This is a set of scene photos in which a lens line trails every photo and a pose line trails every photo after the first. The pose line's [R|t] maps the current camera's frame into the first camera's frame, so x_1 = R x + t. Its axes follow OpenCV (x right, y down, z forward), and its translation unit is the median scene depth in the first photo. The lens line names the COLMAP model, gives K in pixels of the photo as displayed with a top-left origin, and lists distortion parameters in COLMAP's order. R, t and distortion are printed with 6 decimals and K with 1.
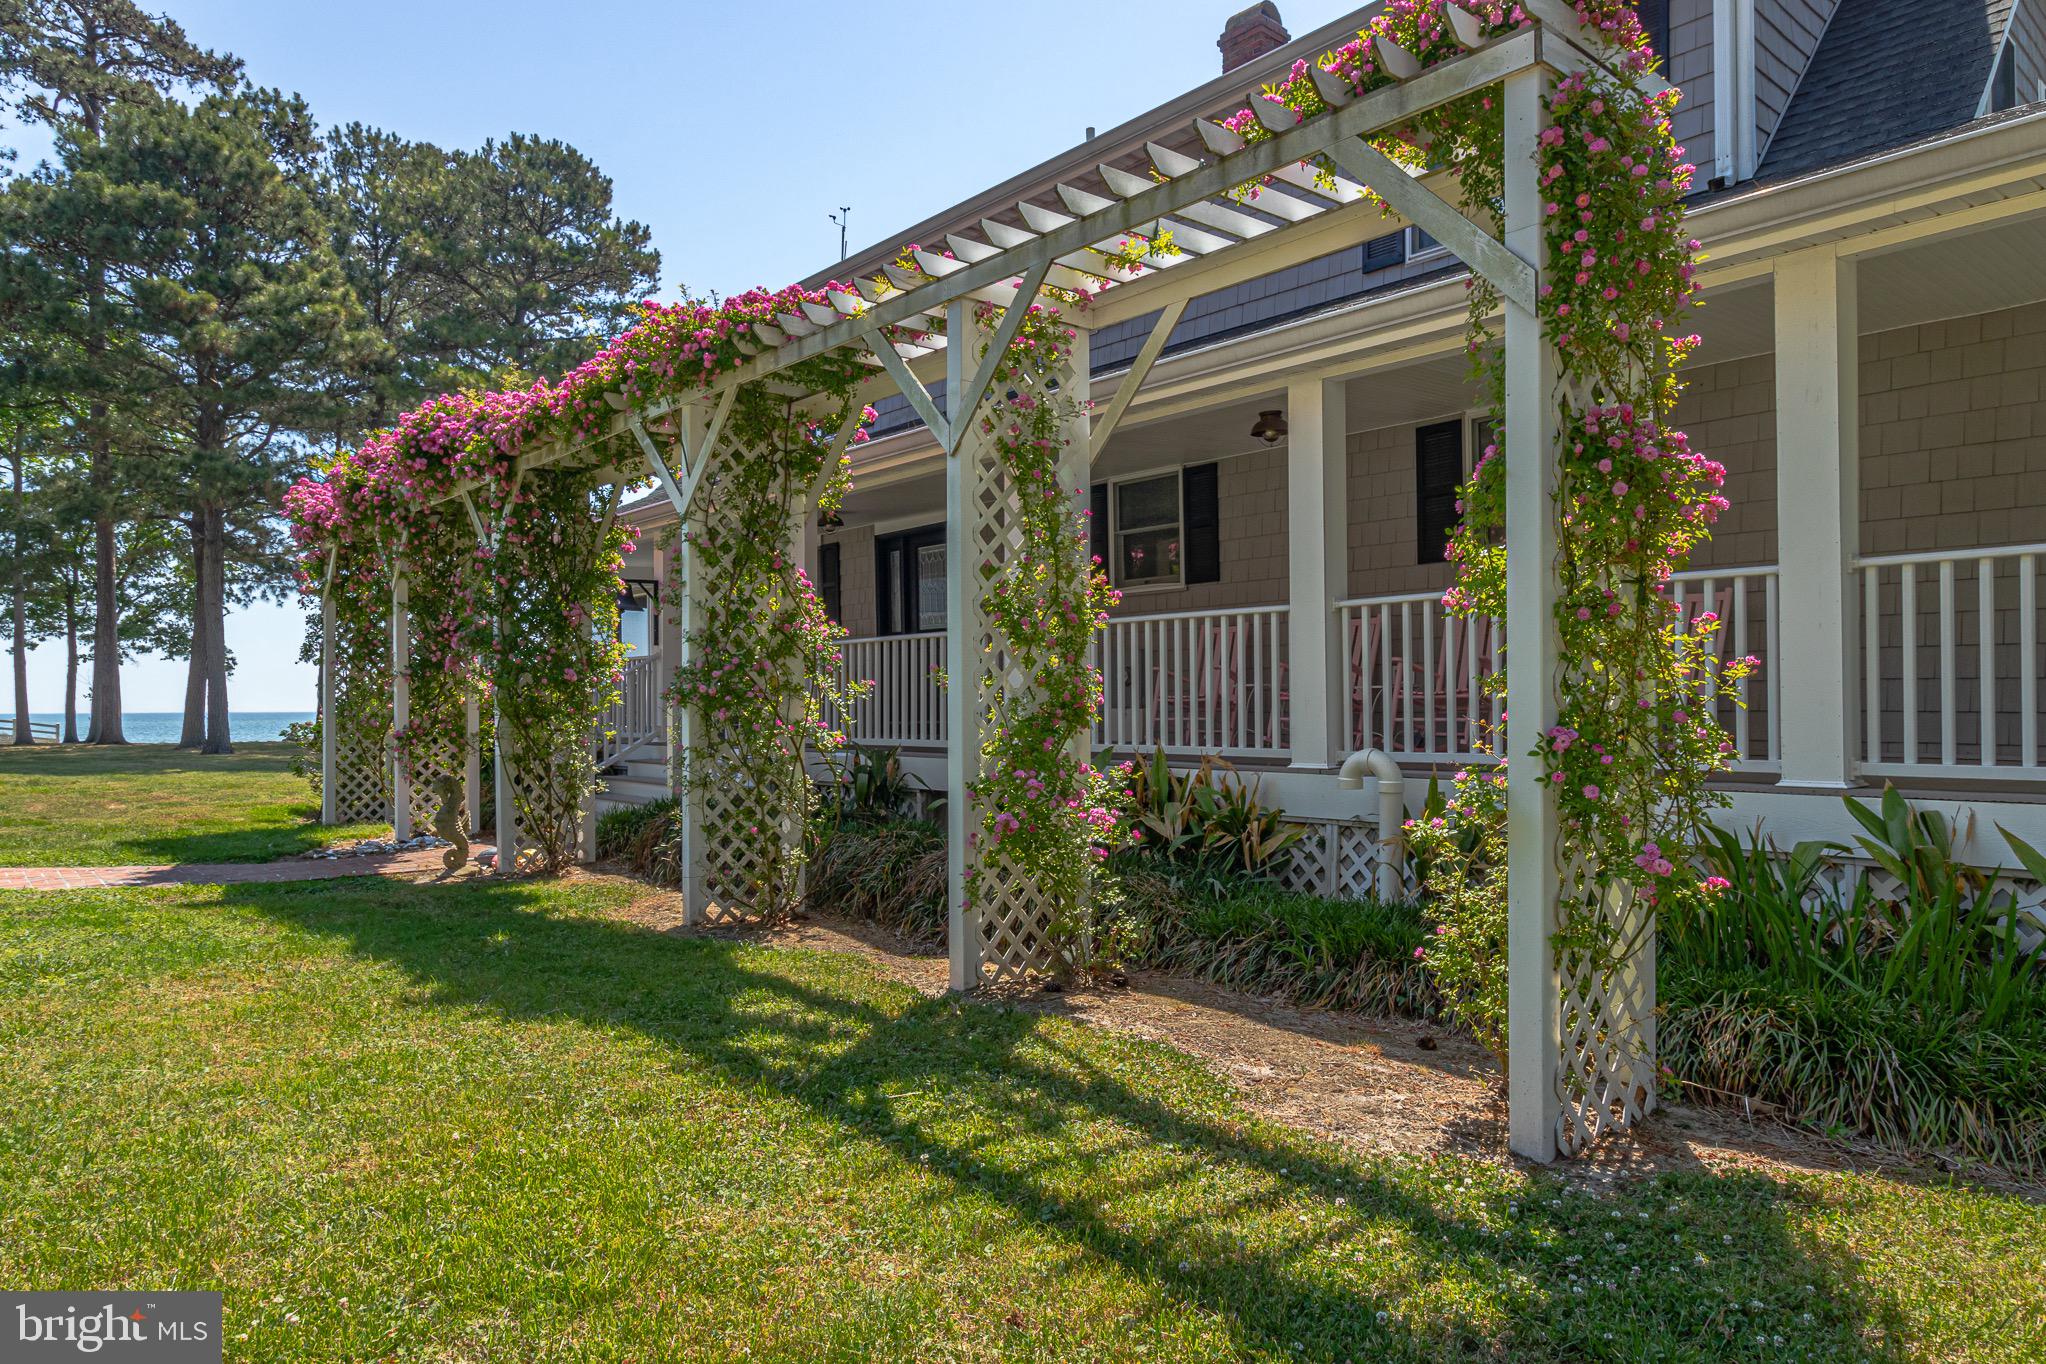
lens RADIAL K [[1272.7, 0, 1021.2], [0, 1272.7, 714.8], [0, 0, 1]] dist [-0.000197, -0.000691]
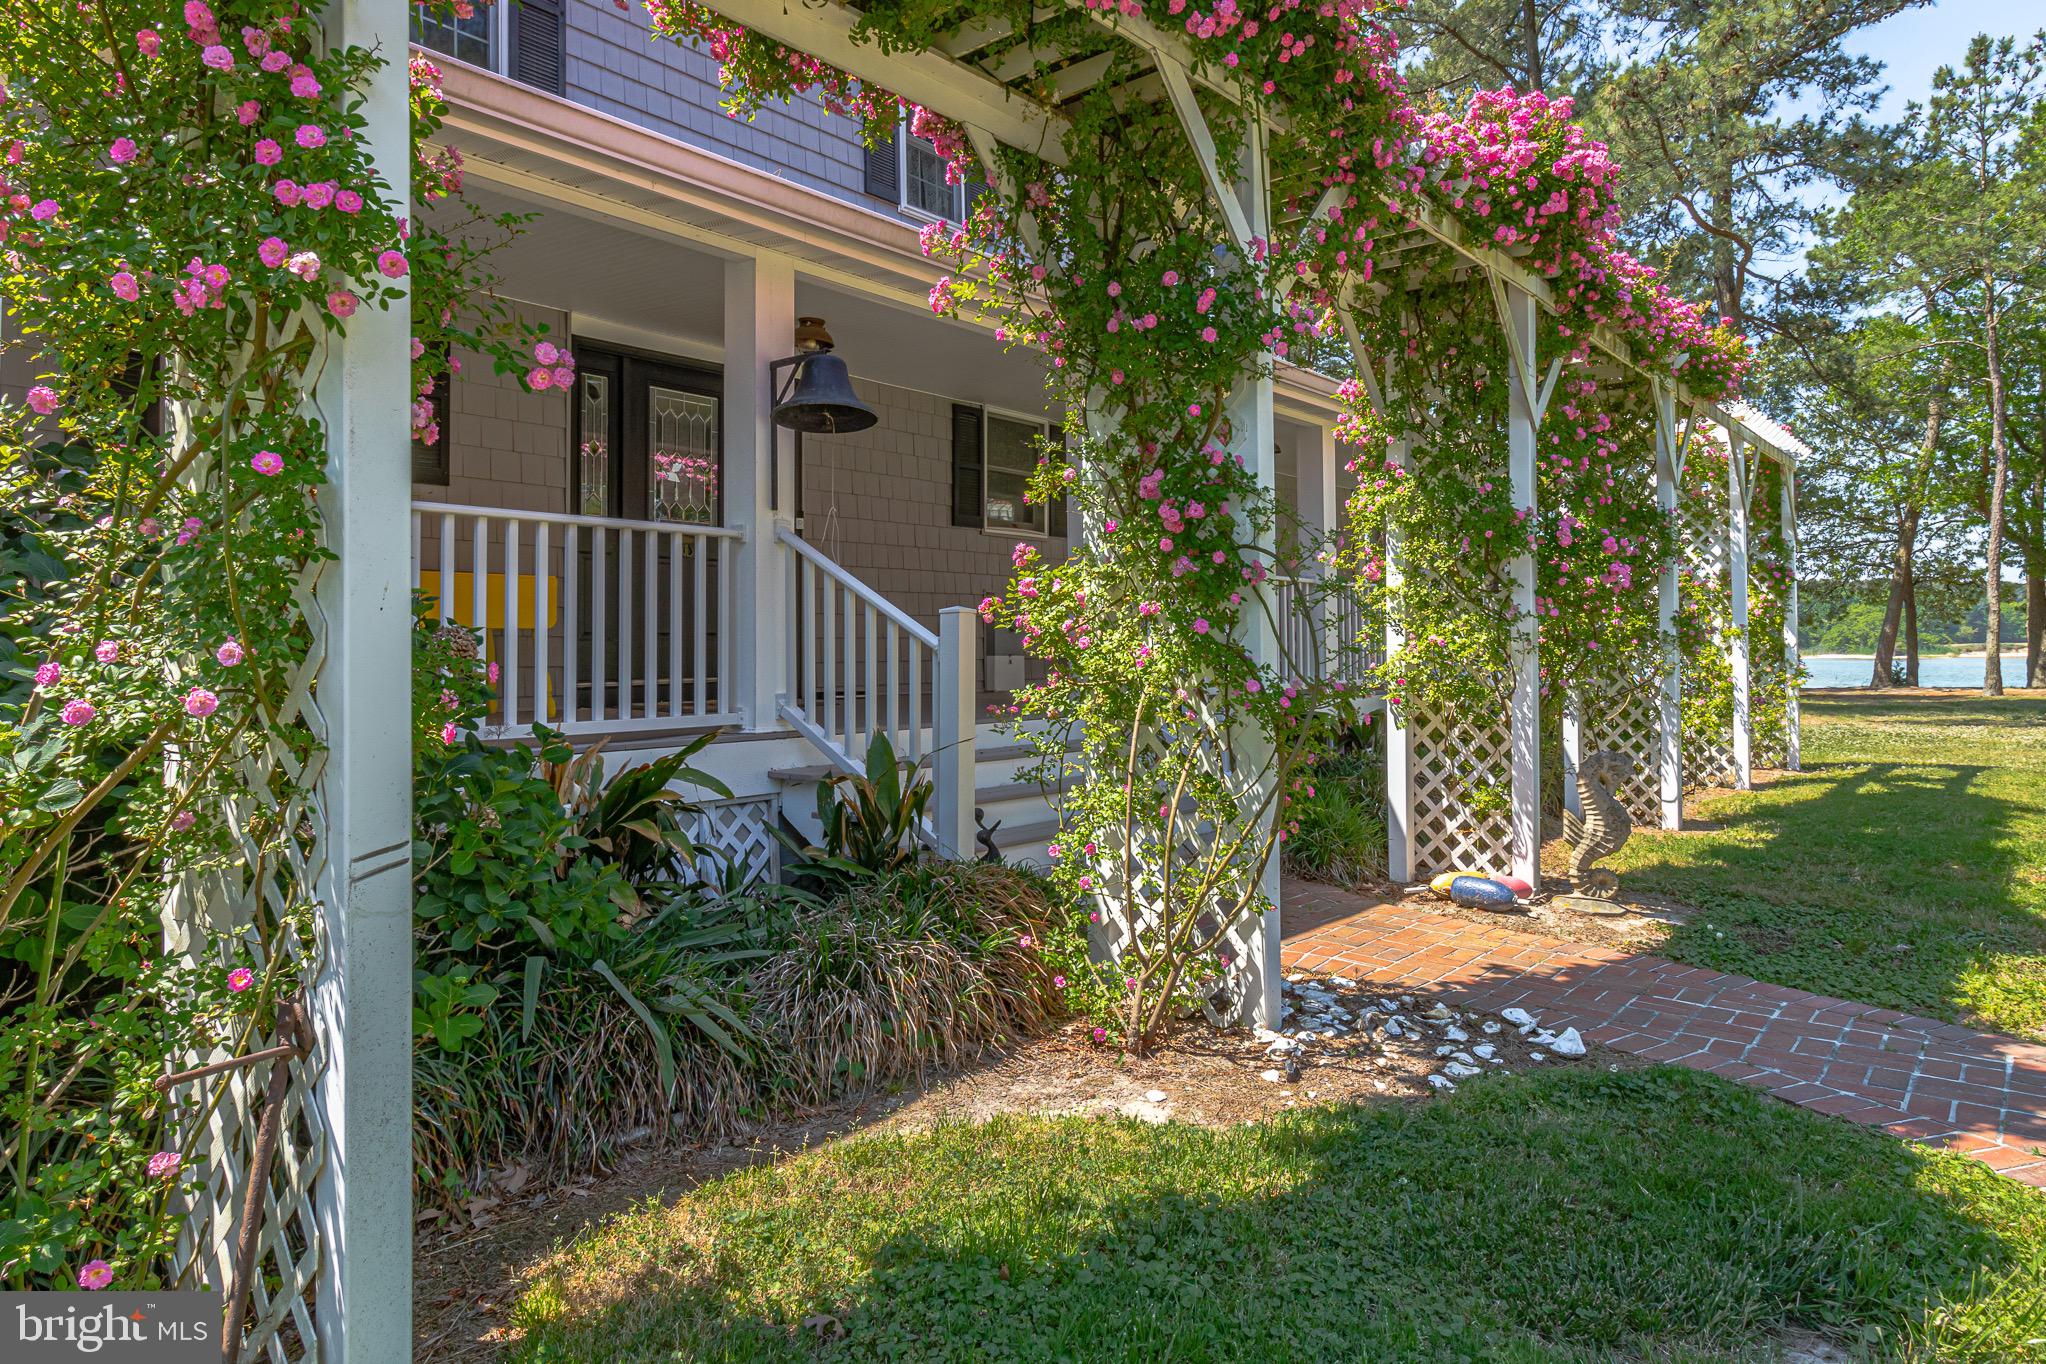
lens RADIAL K [[1232.5, 0, 1024.2], [0, 1232.5, 632.4], [0, 0, 1]] dist [-0.001710, -0.002380]
pose [[-0.173527, 0.009202, 0.984786, -1.271123], [0.003332, 0.999956, -0.008756, -0.013621], [-0.984823, 0.001762, -0.173550, 1.735221]]
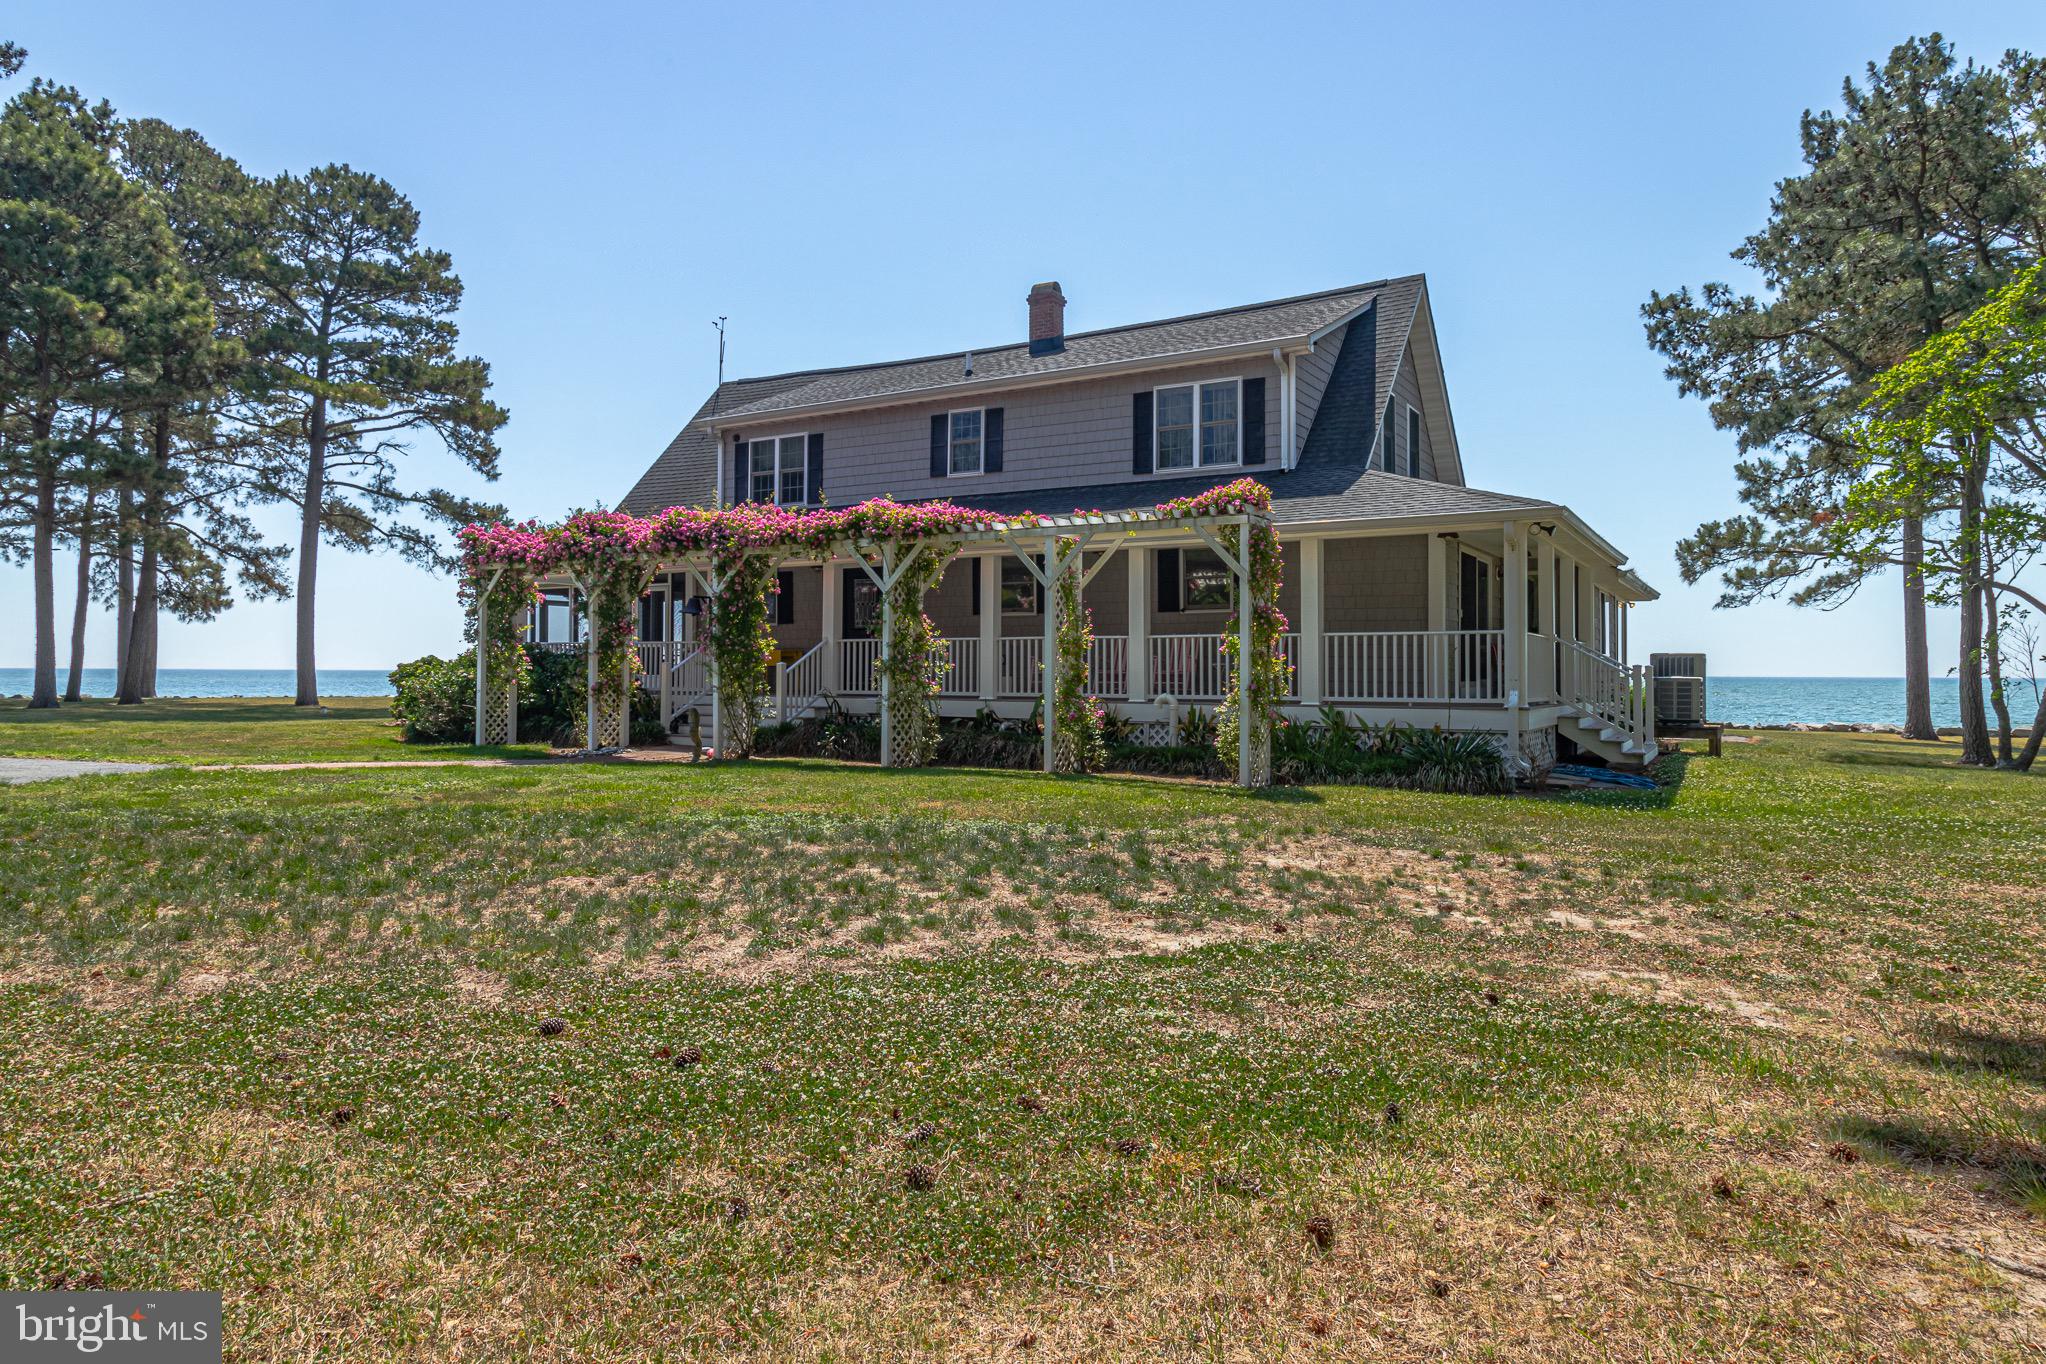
lens RADIAL K [[1230.2, 0, 1031.0], [0, 1230.2, 662.6], [0, 0, 1]] dist [-0.002297, 0.000475]
pose [[0.951483, 0.013546, 0.307404, -0.667194], [-0.009056, 0.999831, -0.016027, 0.005197], [-0.307569, 0.012466, 0.951444, -1.155886]]
